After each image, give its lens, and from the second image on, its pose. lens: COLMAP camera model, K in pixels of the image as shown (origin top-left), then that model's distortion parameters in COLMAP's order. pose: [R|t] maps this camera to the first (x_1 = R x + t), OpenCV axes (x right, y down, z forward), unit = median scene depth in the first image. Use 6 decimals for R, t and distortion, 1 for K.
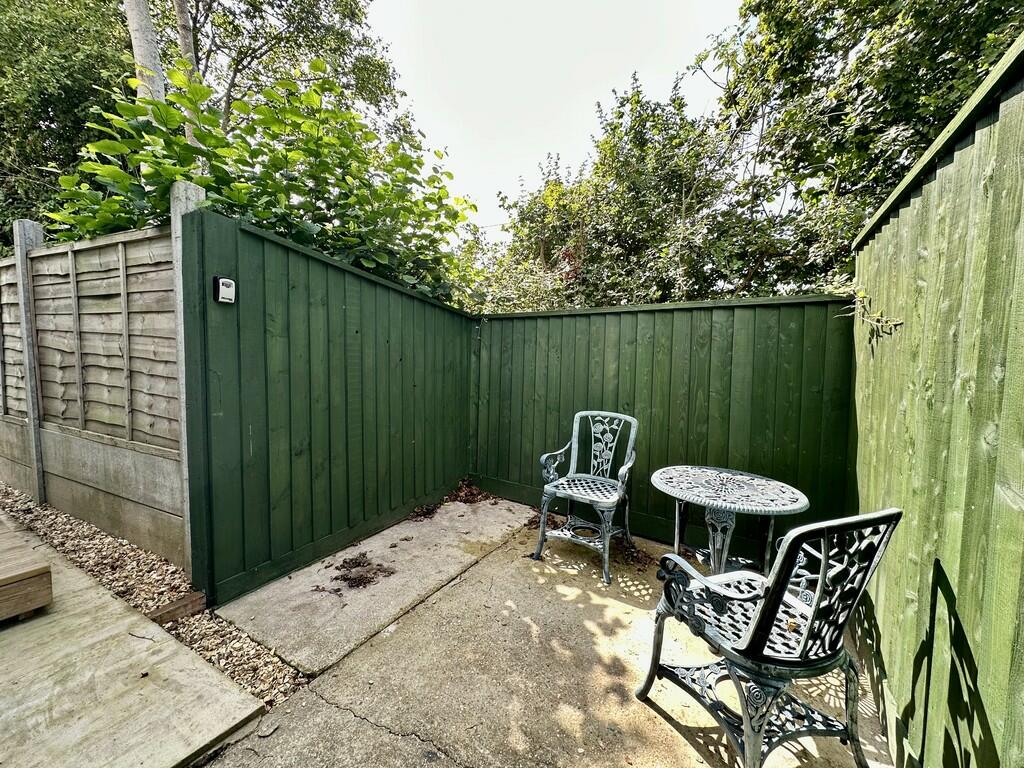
lens RADIAL K [[405.9, 0, 510.5], [0, 405.9, 383.3], [0, 0, 1]] dist [-0.000919, -0.000003]
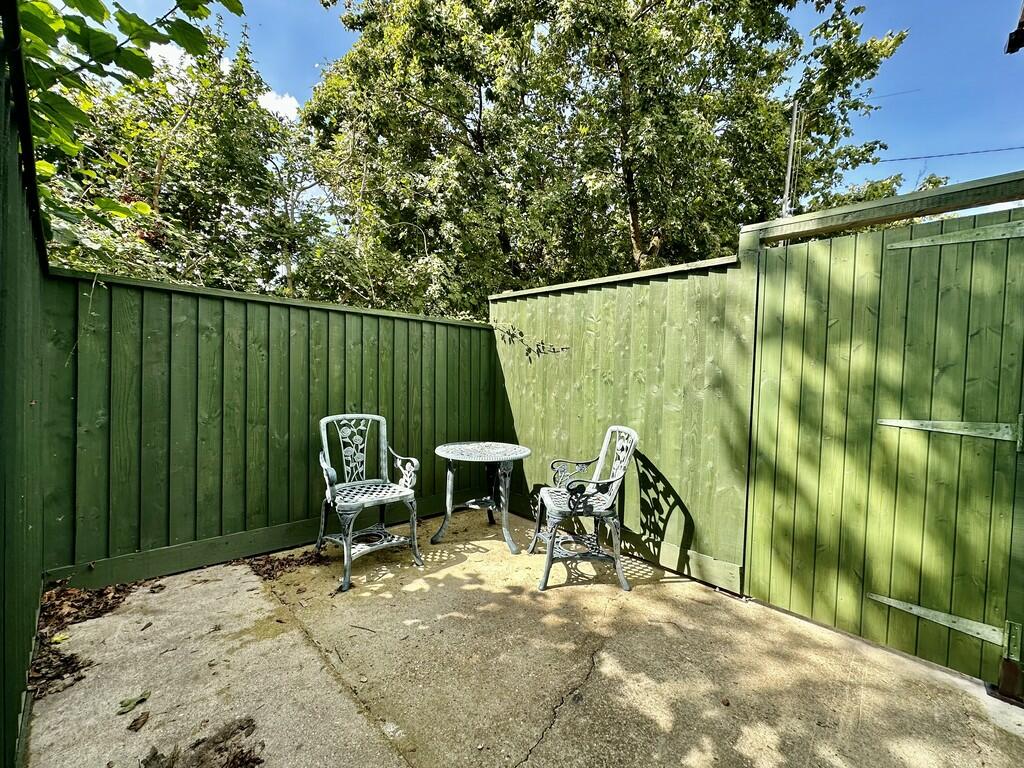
lens RADIAL K [[405.9, 0, 510.9], [0, 405.9, 385.0], [0, 0, 1]] dist [-0.000919, -0.000003]
pose [[0.238001, -0.033263, 0.970695, -0.636488], [0.039769, 0.998909, 0.024479, -0.007632], [-0.970450, 0.032778, 0.239064, 0.415563]]
